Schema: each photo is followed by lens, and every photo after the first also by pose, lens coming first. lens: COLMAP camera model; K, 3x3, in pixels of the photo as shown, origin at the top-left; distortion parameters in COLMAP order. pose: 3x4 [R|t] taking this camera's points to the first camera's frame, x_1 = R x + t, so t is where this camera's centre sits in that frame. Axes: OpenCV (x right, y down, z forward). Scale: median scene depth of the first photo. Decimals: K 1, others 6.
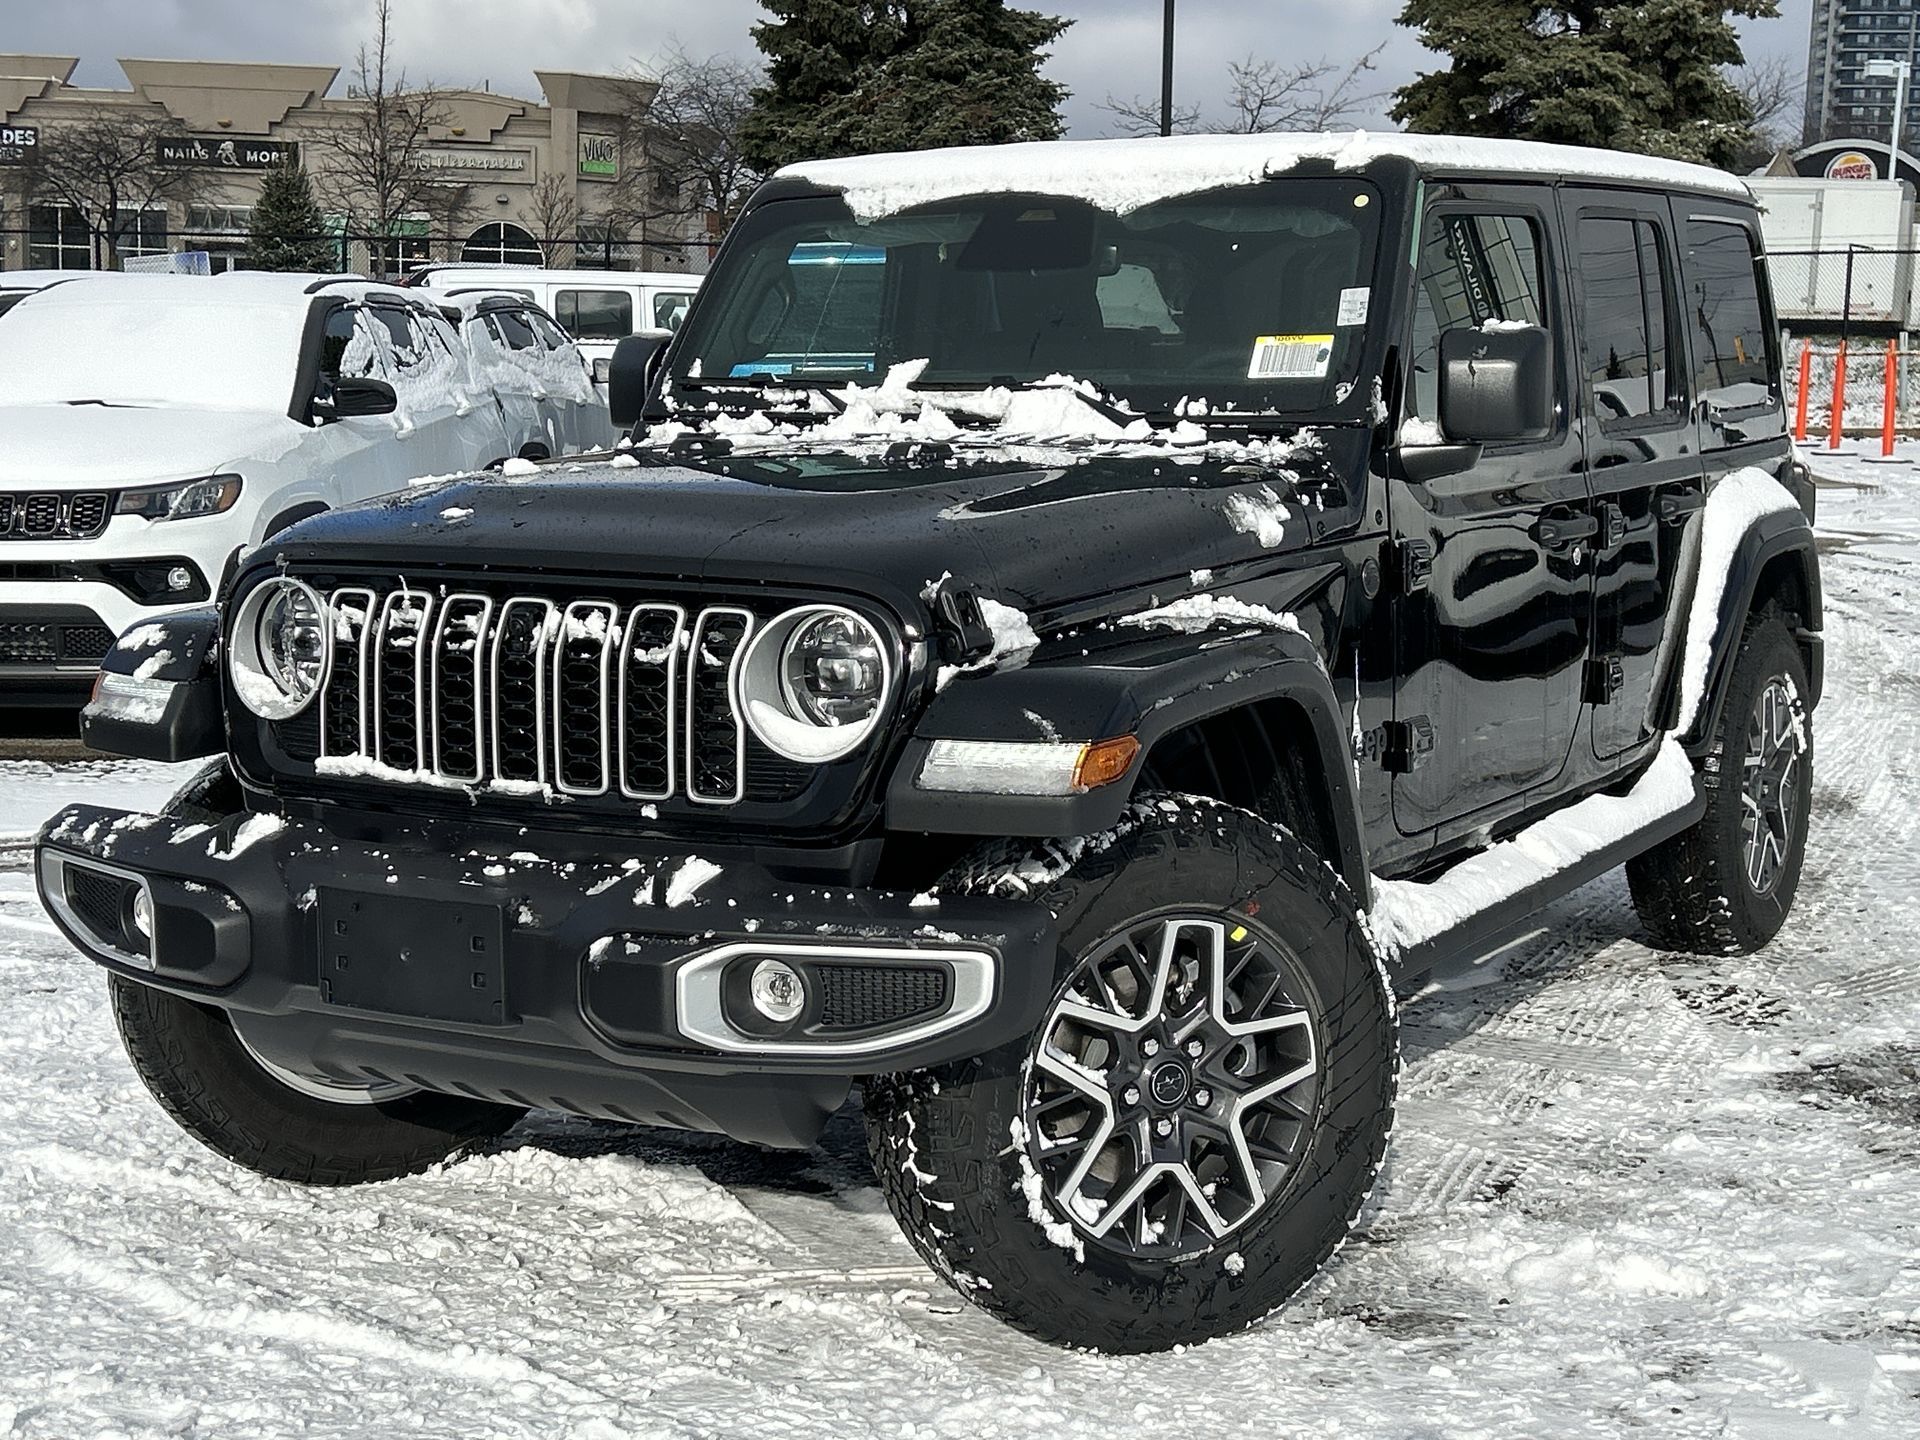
lens RADIAL K [[2858.7, 0, 924.9], [0, 2858.7, 681.5], [0, 0, 1]] dist [0.183483, -0.053824]
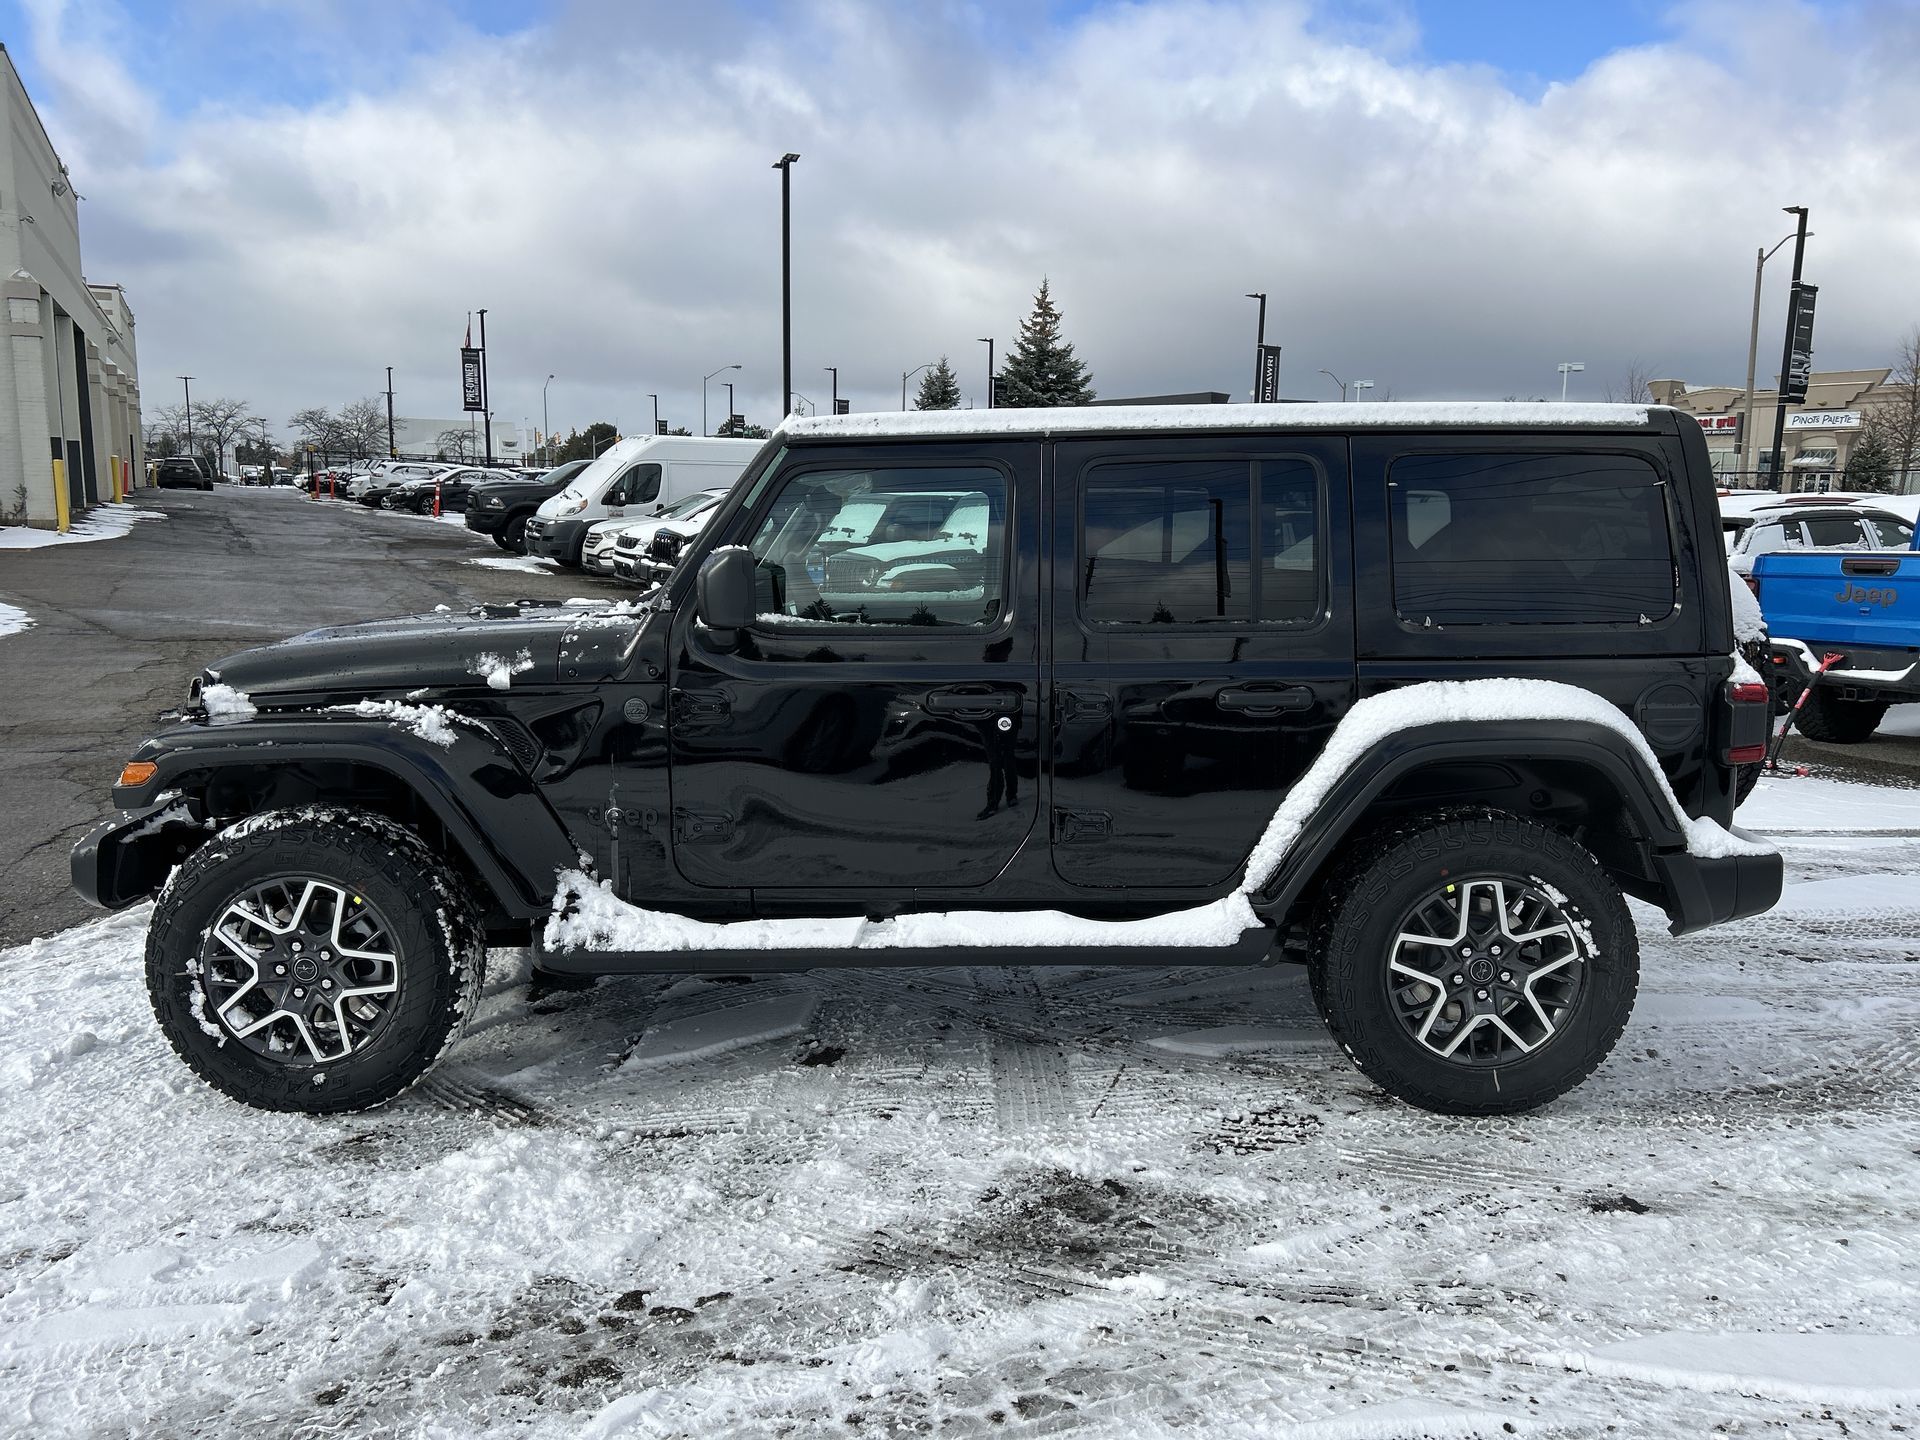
lens RADIAL K [[1430.5, 0, 961.8], [0, 1430.5, 737.1], [0, 0, 1]] dist [0.056567, -0.051679]
pose [[0.509460, 0.129319, -0.850722, 0.907437], [-0.107805, 0.990445, 0.085999, -0.108719], [0.853715, 0.047899, 0.518533, 0.762814]]
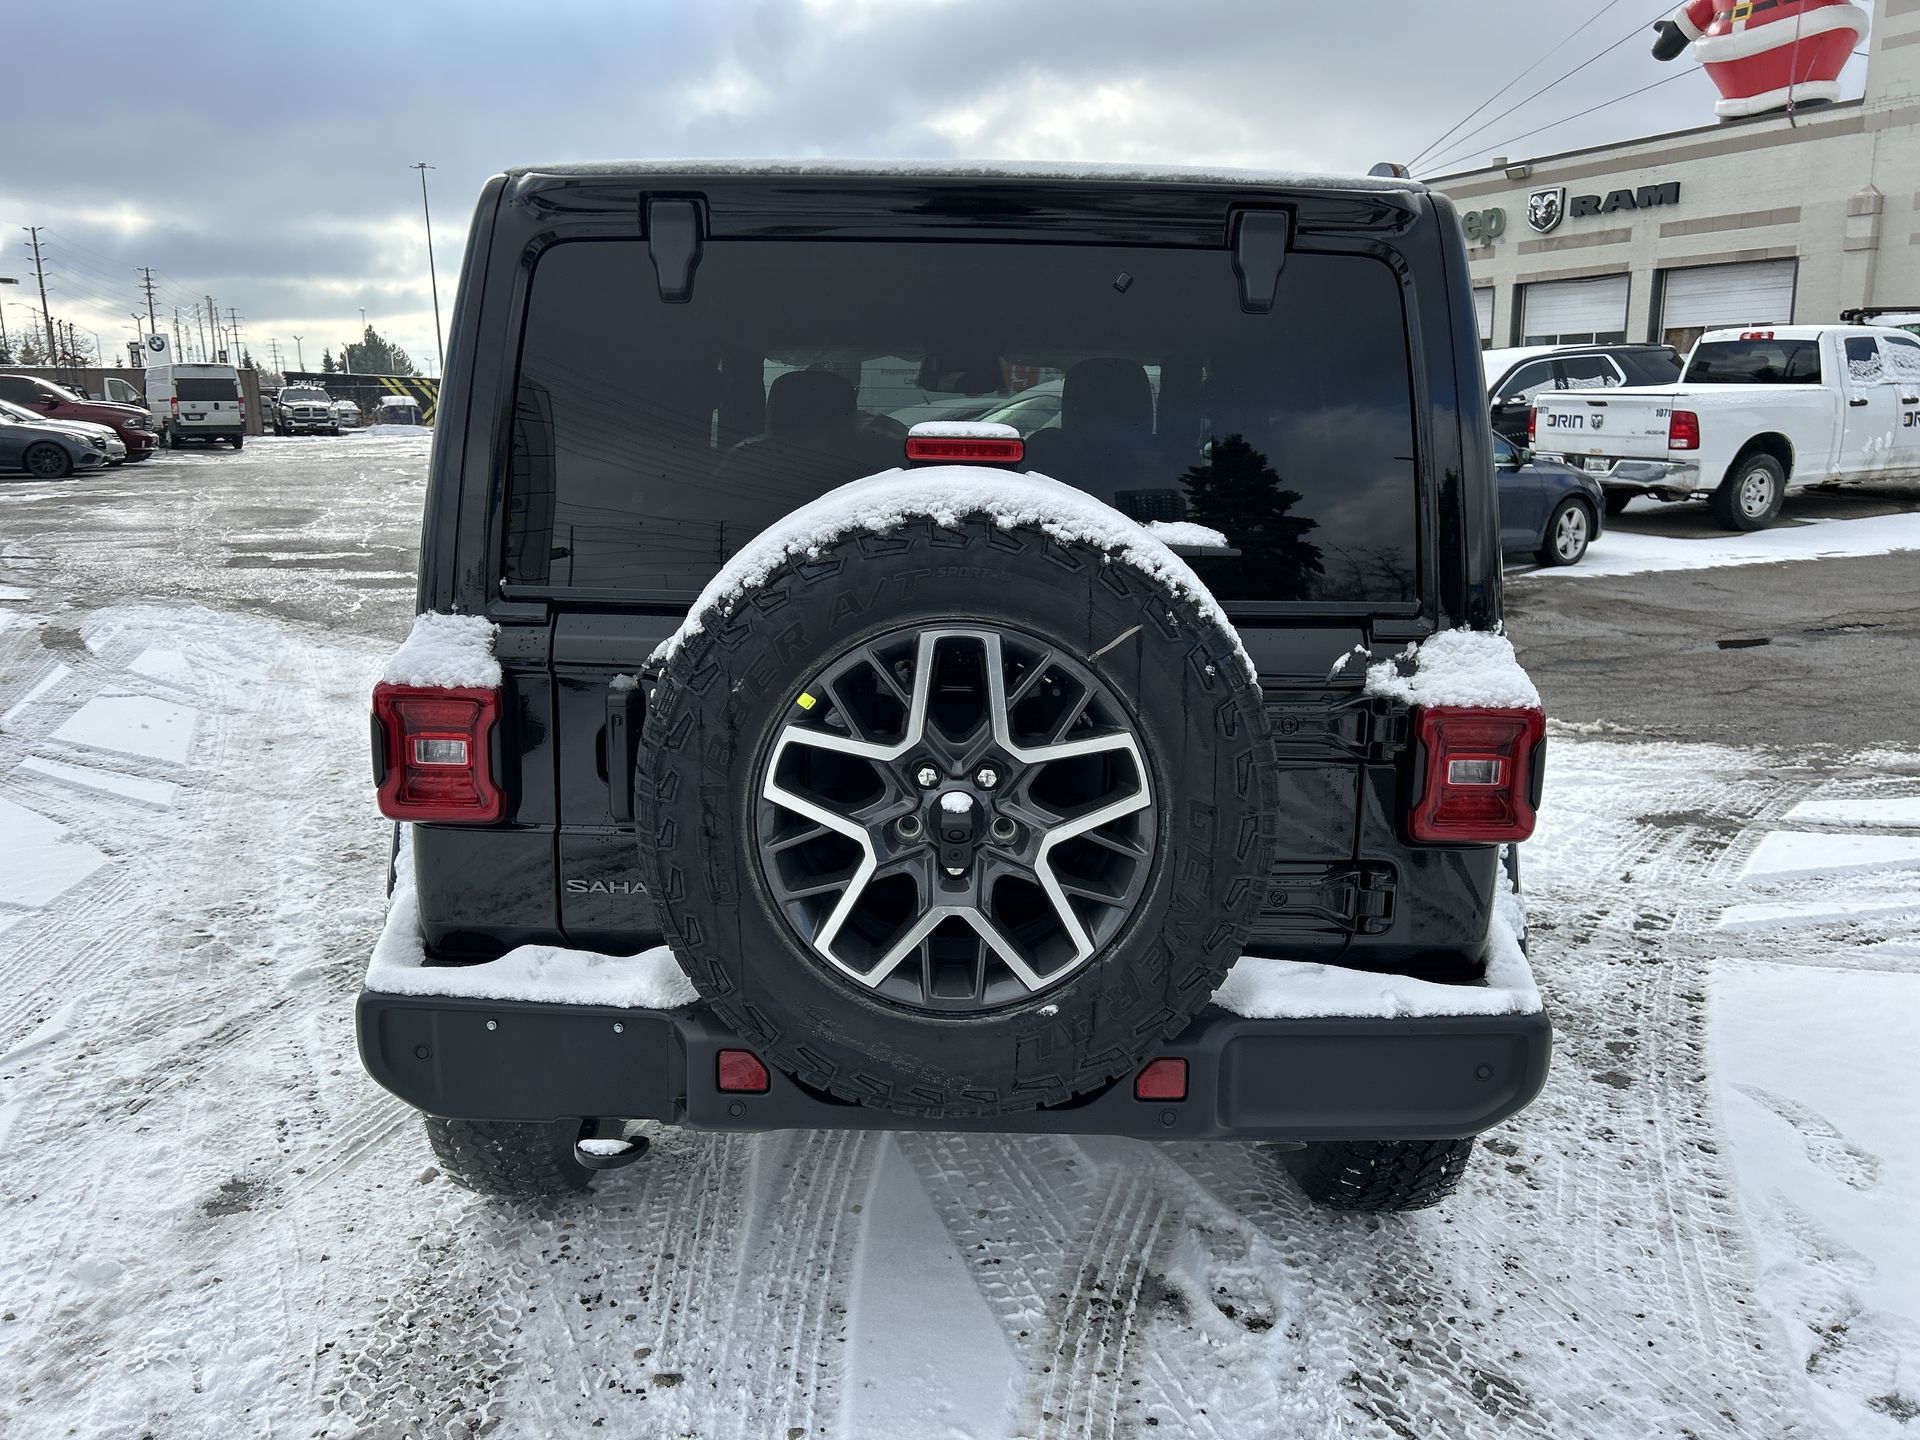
lens RADIAL K [[1429.9, 0, 948.8], [0, 1429.9, 722.9], [0, 0, 1]] dist [0.062272, -0.062046]
pose [[-0.867198, 0.099397, -0.487942, 0.526457], [-0.066171, 0.948184, 0.310754, -0.246316], [0.493547, 0.301773, -0.815687, 1.958047]]
